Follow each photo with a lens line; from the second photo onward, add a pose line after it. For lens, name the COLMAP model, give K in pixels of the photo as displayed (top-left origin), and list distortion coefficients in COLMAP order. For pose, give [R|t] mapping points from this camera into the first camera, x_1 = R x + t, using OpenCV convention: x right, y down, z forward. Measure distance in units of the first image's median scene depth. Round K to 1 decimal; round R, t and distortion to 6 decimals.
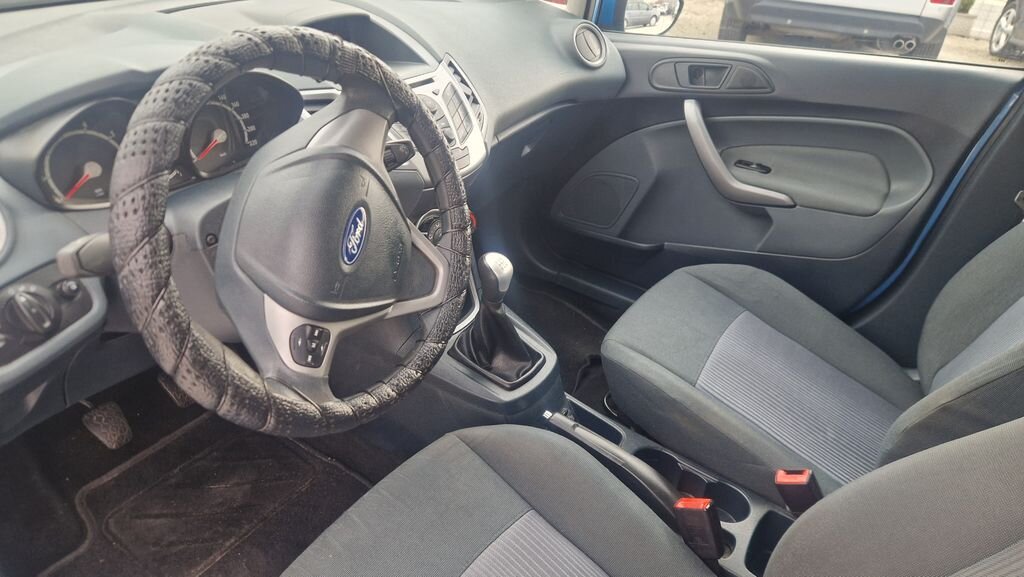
lens RADIAL K [[707.6, 0, 512.0], [0, 707.6, 288.5], [0, 0, 1]] dist [0.073585, -0.069929]
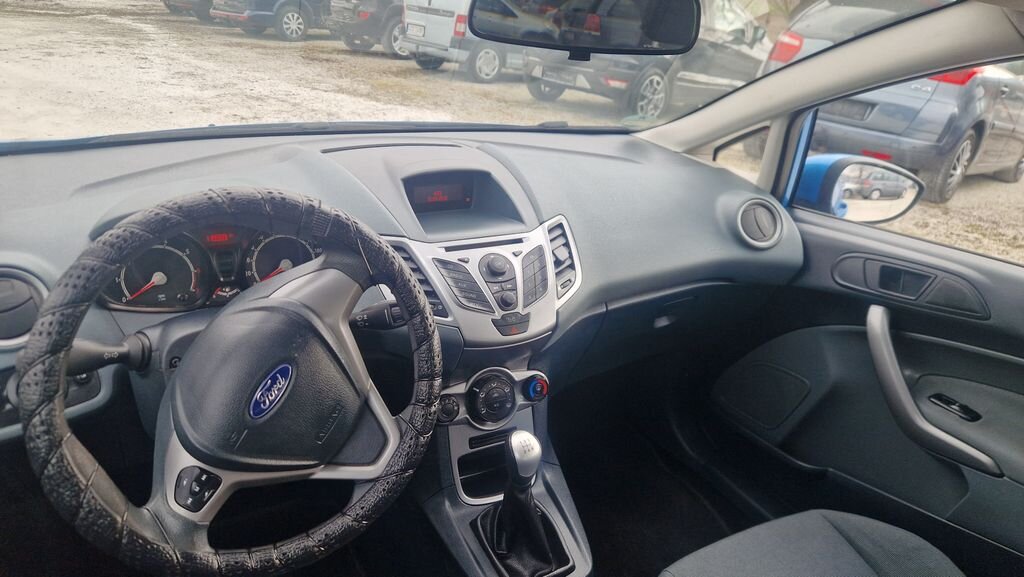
lens RADIAL K [[707.6, 0, 512.0], [0, 707.6, 288.5], [0, 0, 1]] dist [0.073585, -0.069929]
pose [[0.877605, 0.187486, -0.441200, 0.307177], [-0.254355, 0.962229, -0.097051, -0.125811], [0.406340, 0.197394, 0.892145, 0.131474]]
